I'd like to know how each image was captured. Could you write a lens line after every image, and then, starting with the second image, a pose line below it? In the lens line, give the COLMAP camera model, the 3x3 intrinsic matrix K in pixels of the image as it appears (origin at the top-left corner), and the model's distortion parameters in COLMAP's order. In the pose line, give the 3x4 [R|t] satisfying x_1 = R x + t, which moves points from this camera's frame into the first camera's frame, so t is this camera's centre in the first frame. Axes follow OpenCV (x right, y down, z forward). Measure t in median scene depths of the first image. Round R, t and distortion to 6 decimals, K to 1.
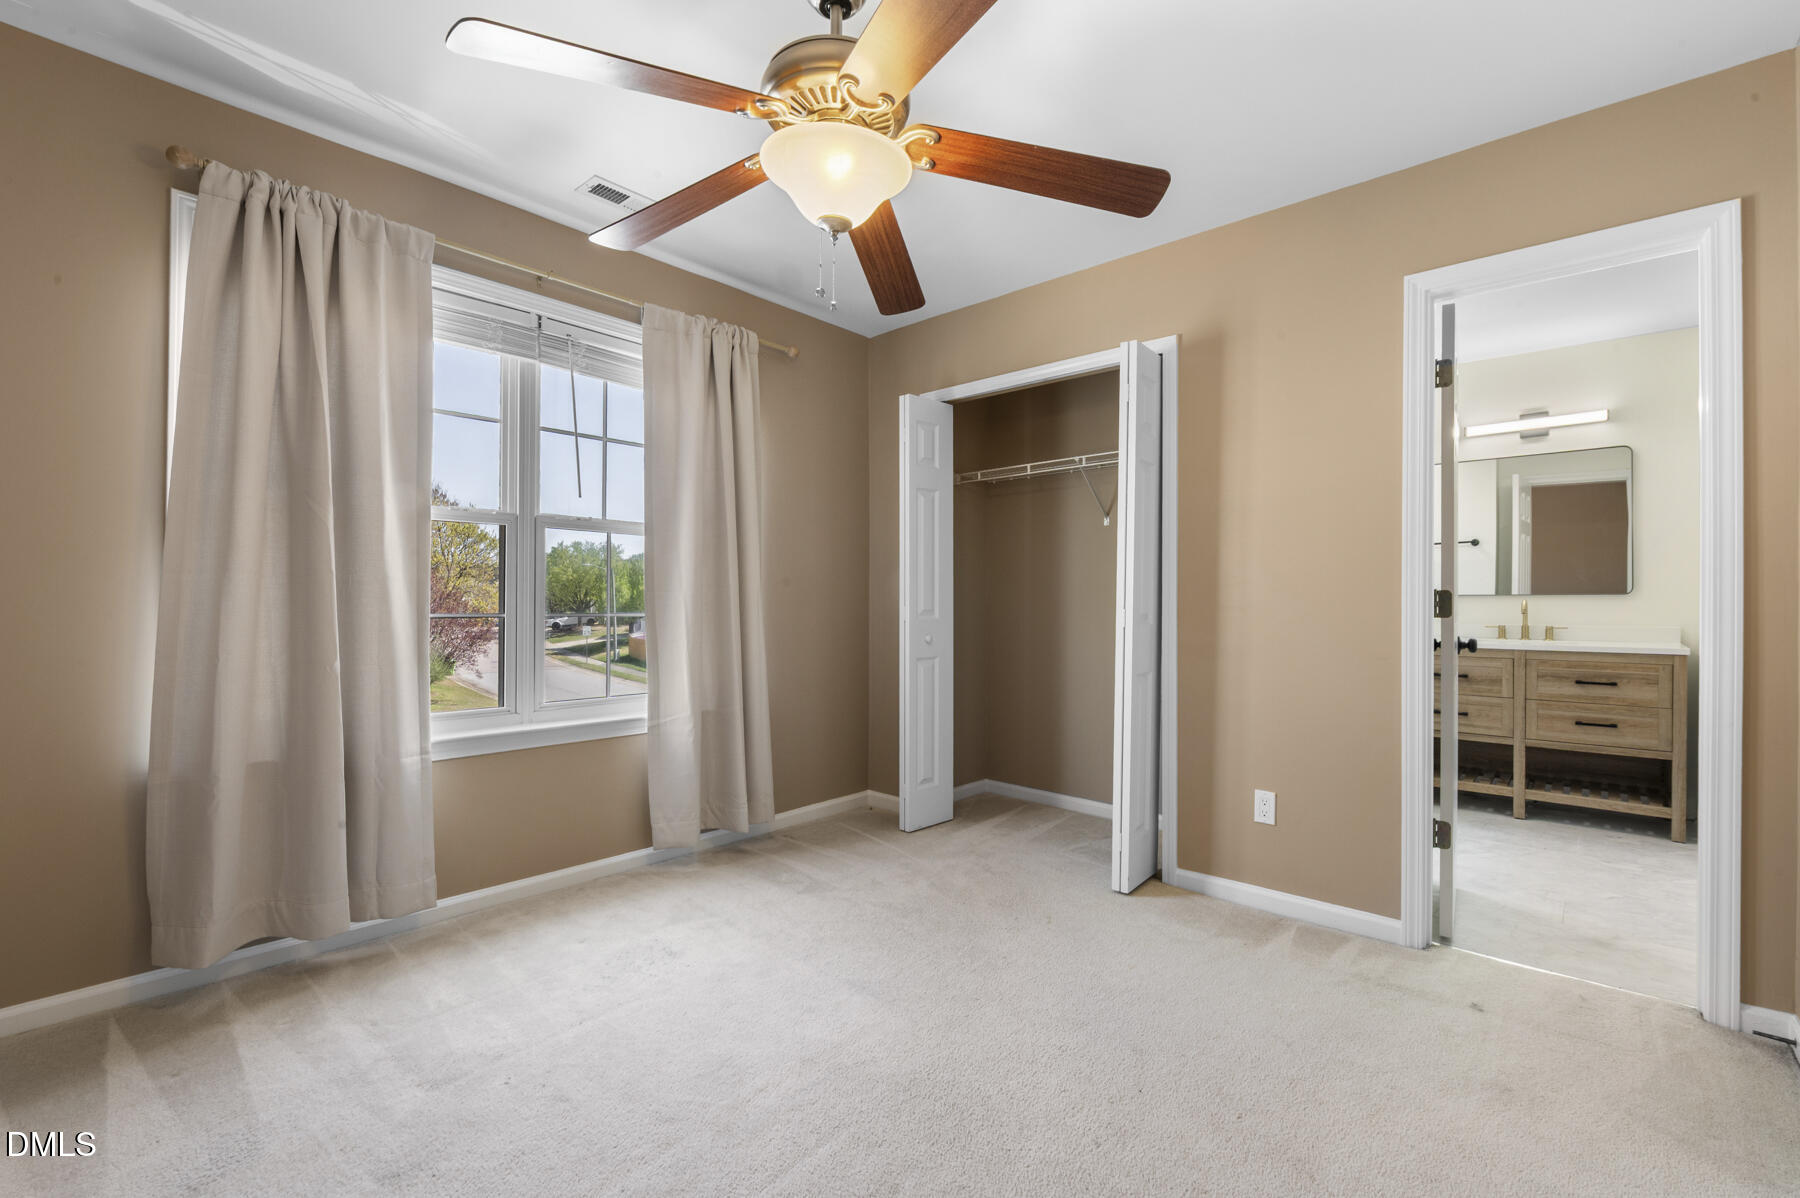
lens RADIAL K [[739.5, 0, 905.7], [0, 739.5, 594.1], [0, 0, 1]] dist [-0.018651, -0.000508]
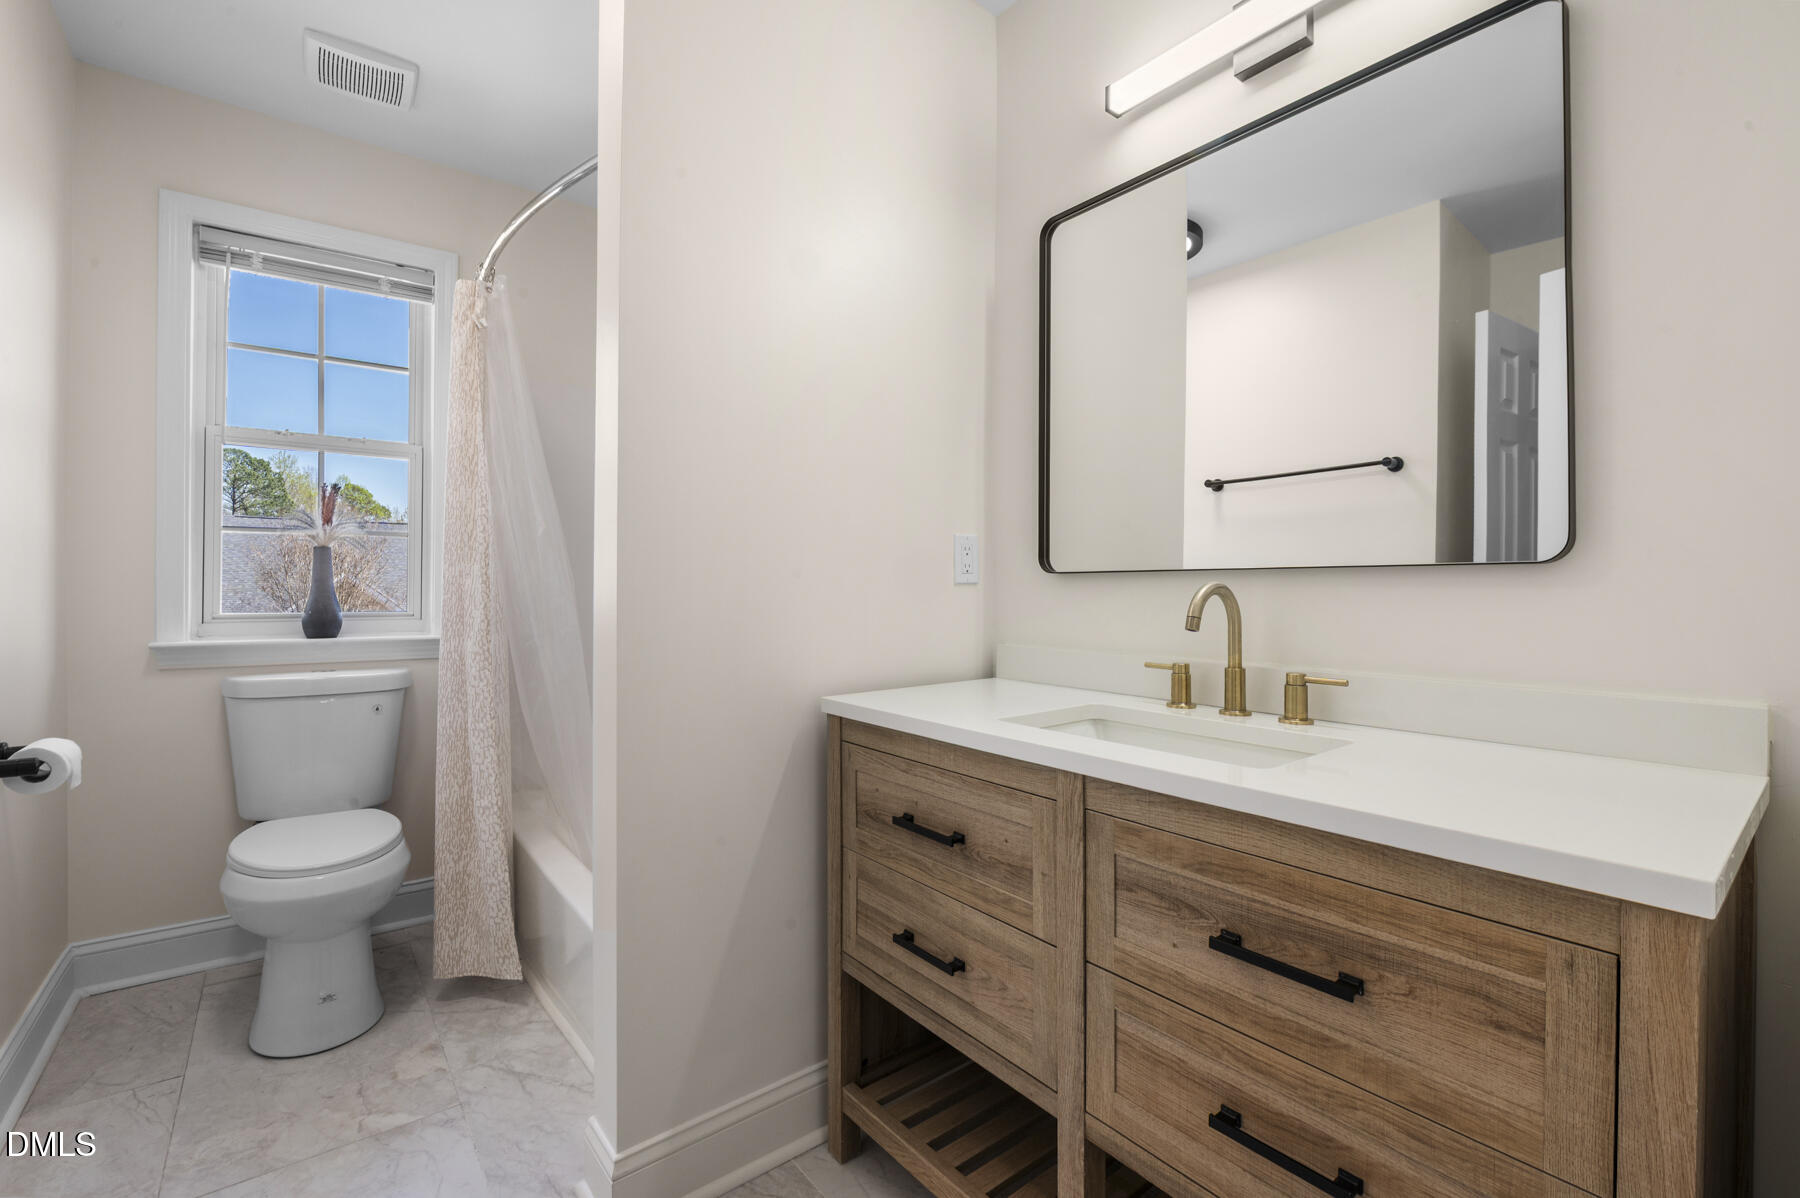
lens RADIAL K [[773.1, 0, 900.0], [0, 773.1, 572.2], [0, 0, 1]] dist [-0.014261, 0.000160]
pose [[0.988377, -0.002980, -0.151994, 0.836121], [0.001047, 0.999918, -0.012796, 0.006979], [0.152020, 0.012488, 0.988299, 0.721169]]
